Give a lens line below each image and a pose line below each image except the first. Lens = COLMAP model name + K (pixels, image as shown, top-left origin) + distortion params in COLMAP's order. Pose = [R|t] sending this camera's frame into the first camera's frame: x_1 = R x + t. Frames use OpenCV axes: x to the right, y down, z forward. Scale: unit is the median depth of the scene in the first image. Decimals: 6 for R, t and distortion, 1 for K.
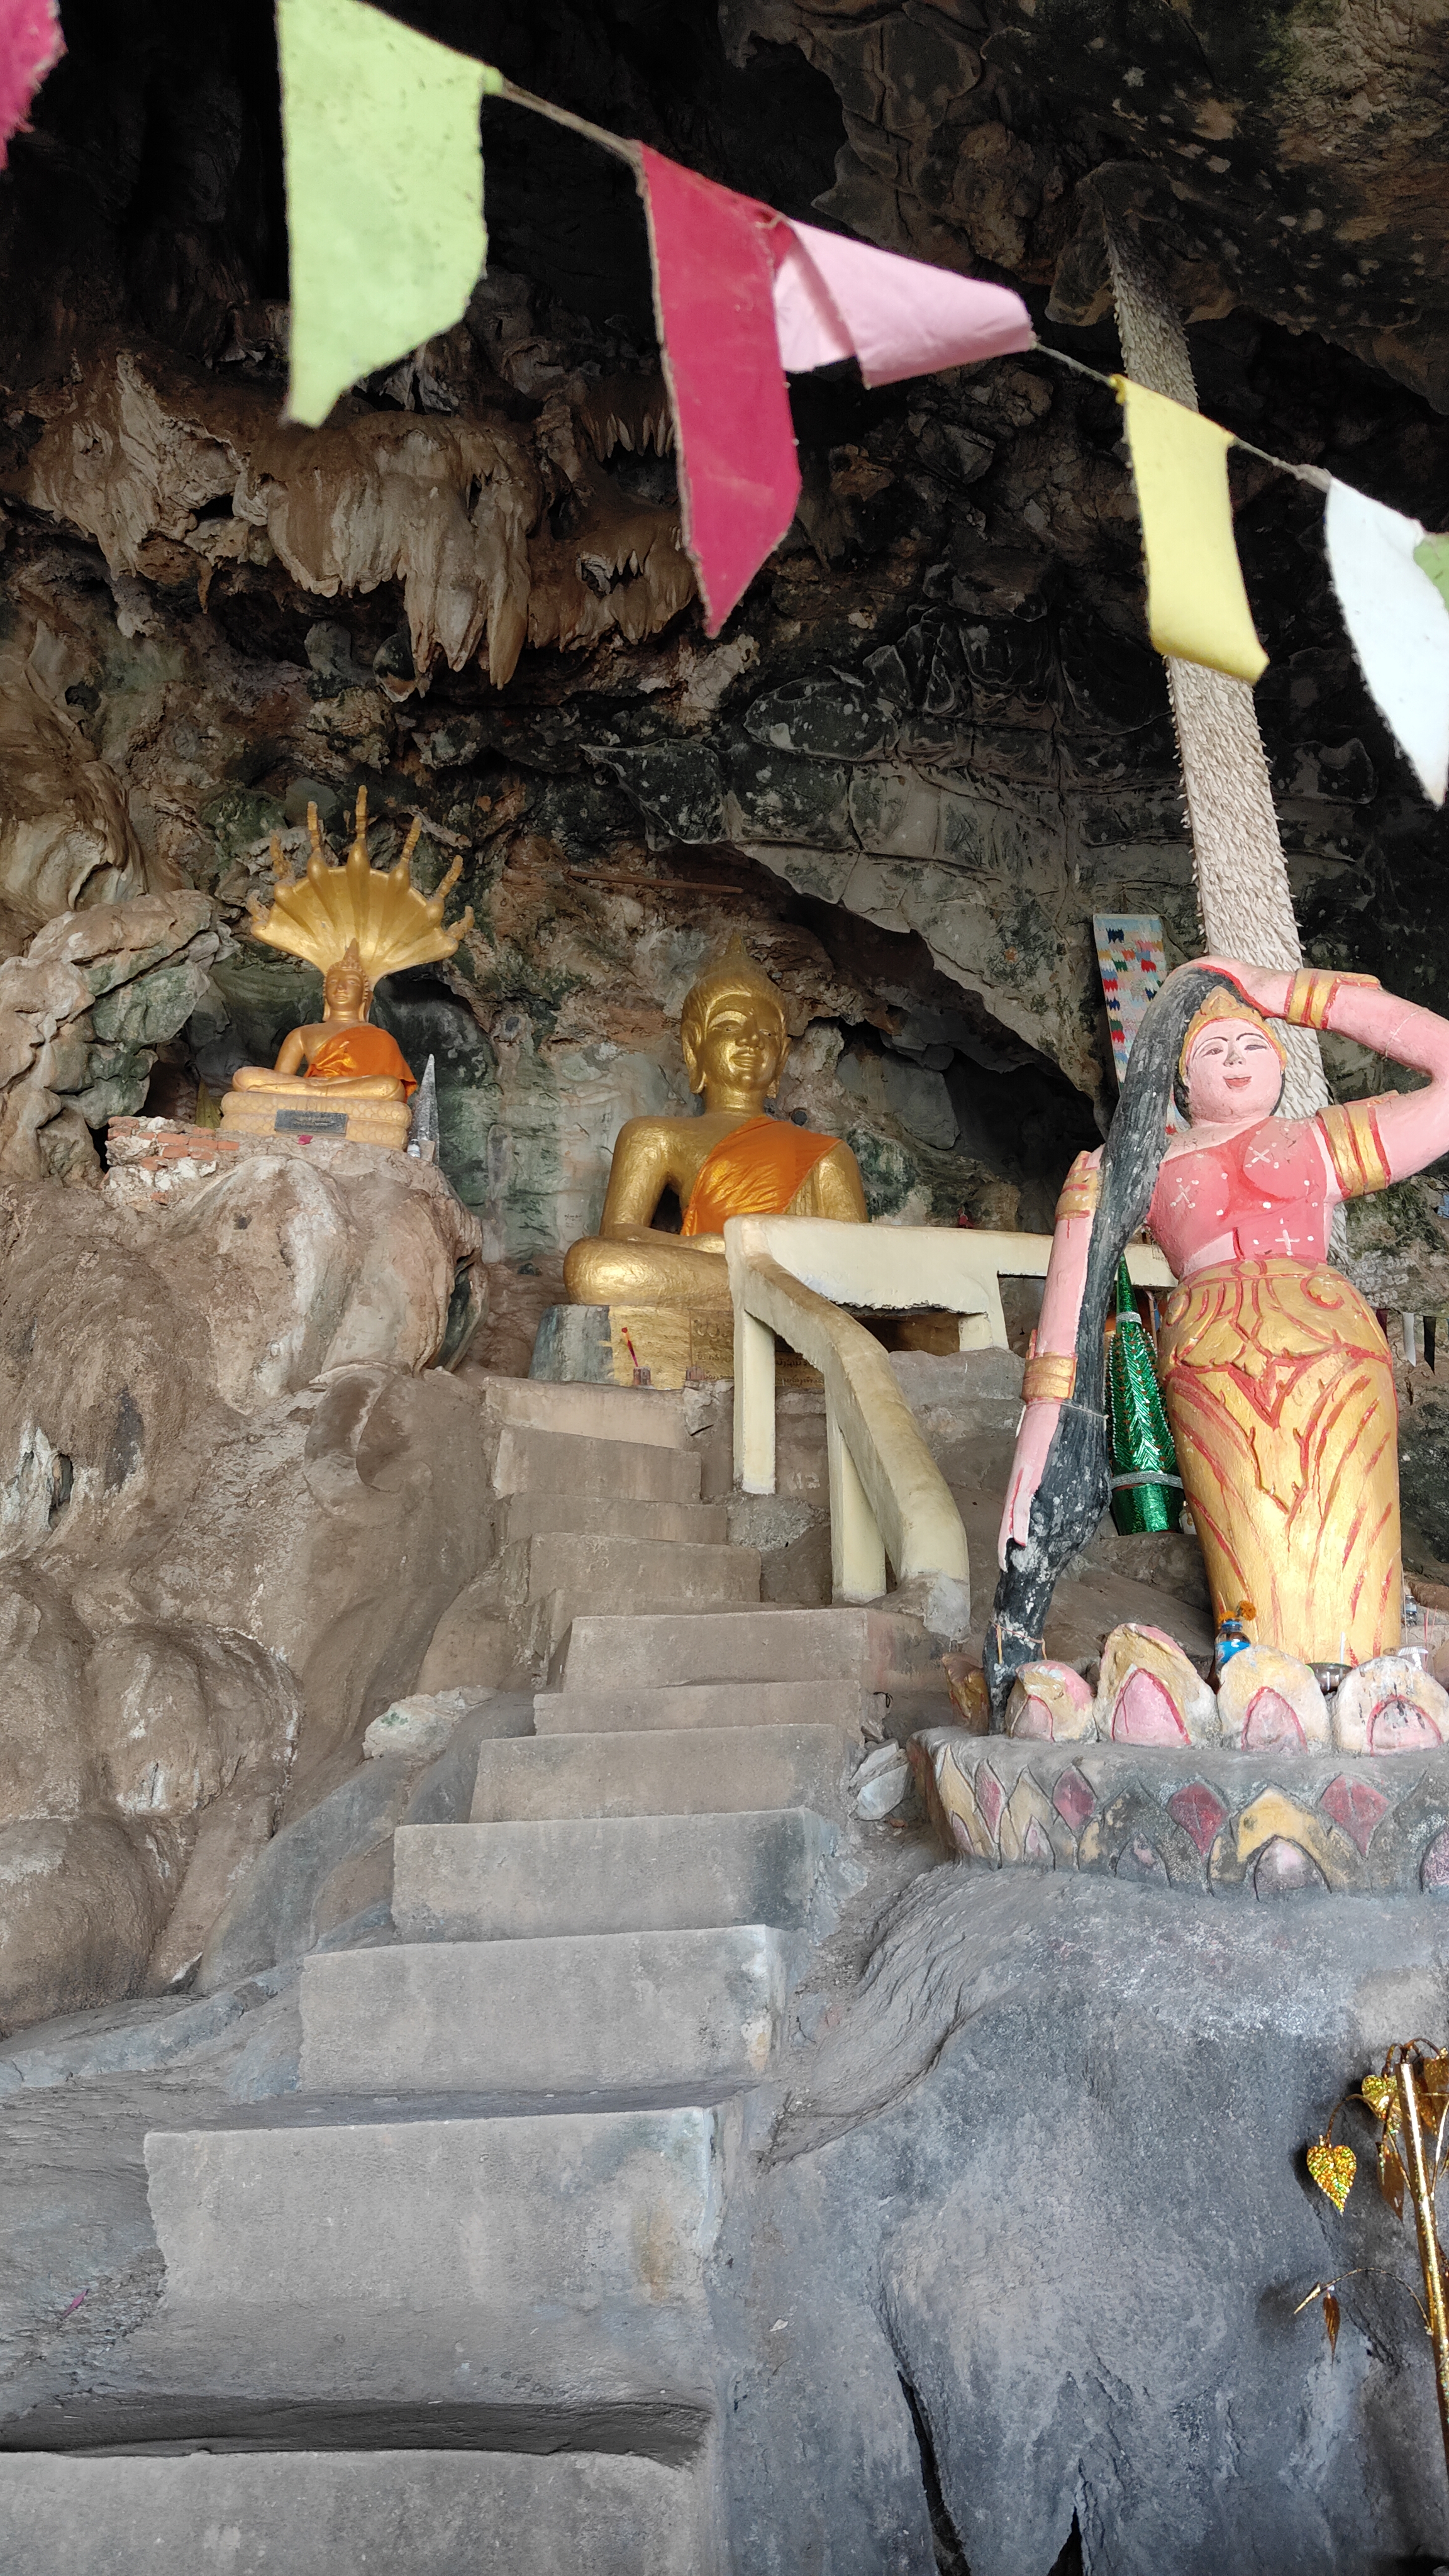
lens RADIAL K [[1809.5, 0, 723.9], [0, 1809.5, 1296.1], [0, 0, 1]] dist [-0.007268, -0.002186]
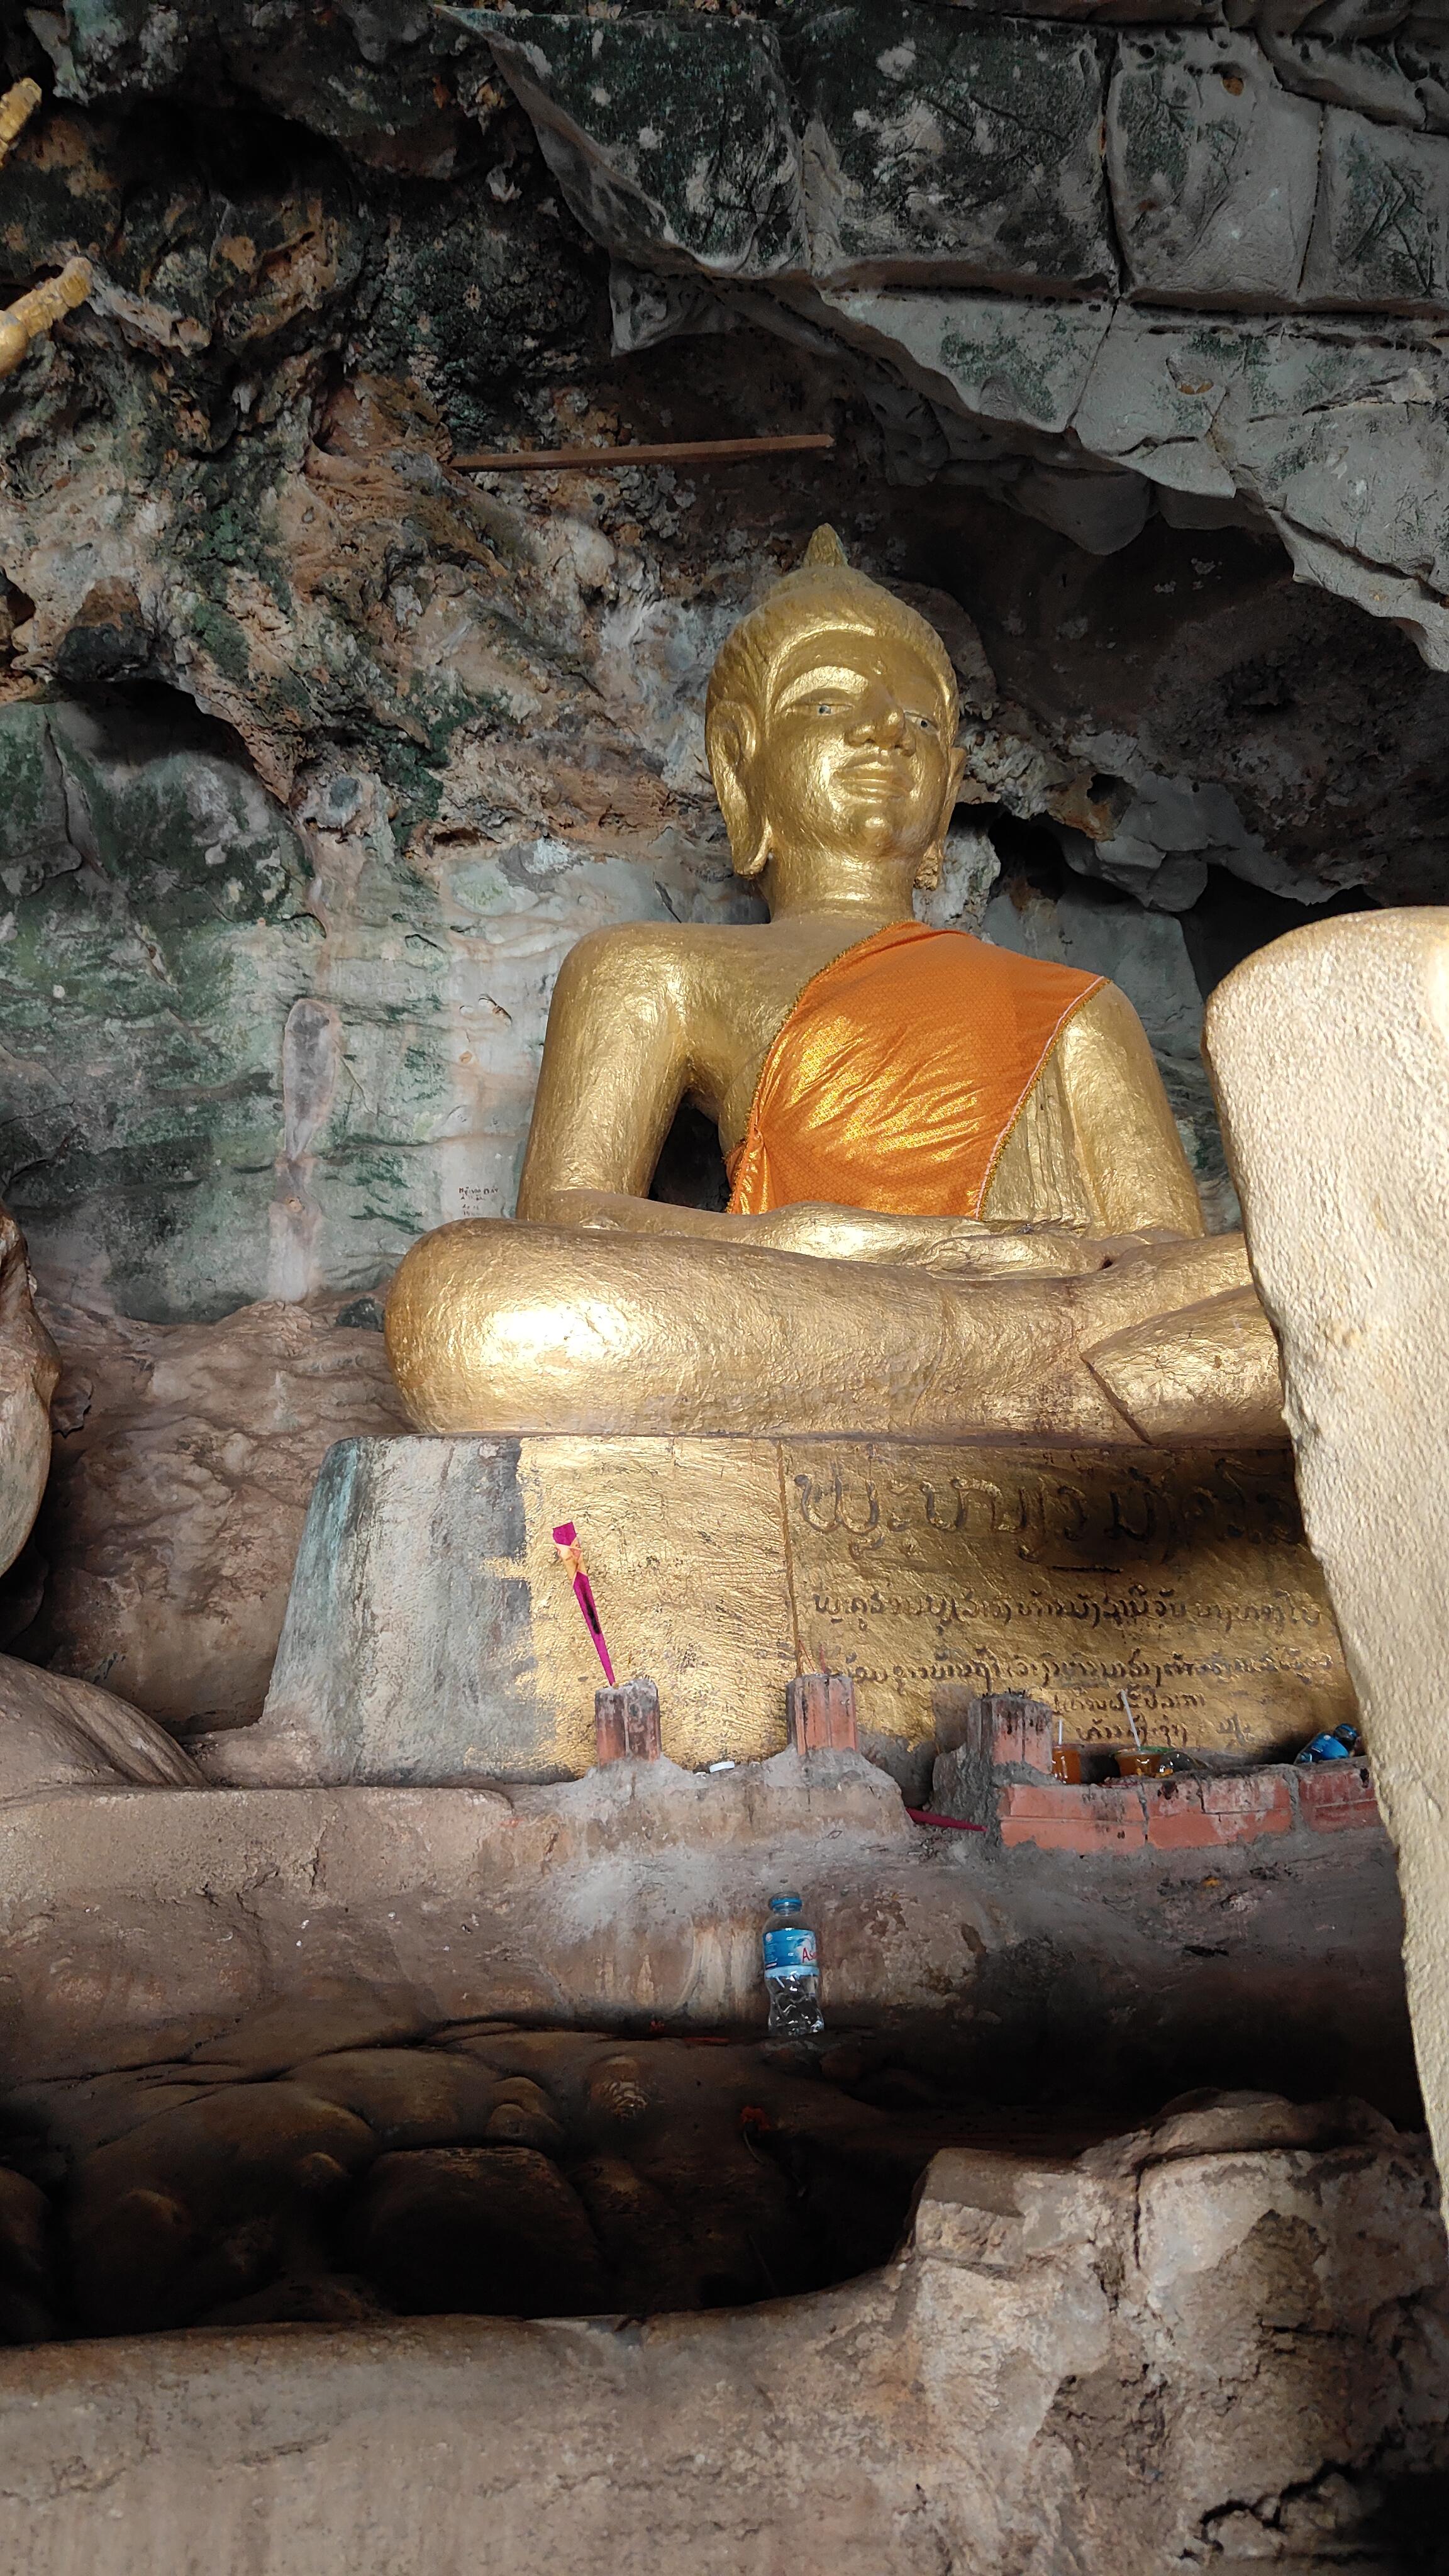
lens RADIAL K [[1809.5, 0, 729.8], [0, 1809.5, 1279.6], [0, 0, 1]] dist [-0.007268, -0.002186]
pose [[0.999508, -0.031342, 0.000934, -0.021969], [0.031354, 0.999369, -0.016719, -0.012802], [-0.000410, 0.016740, 0.999860, 0.565524]]
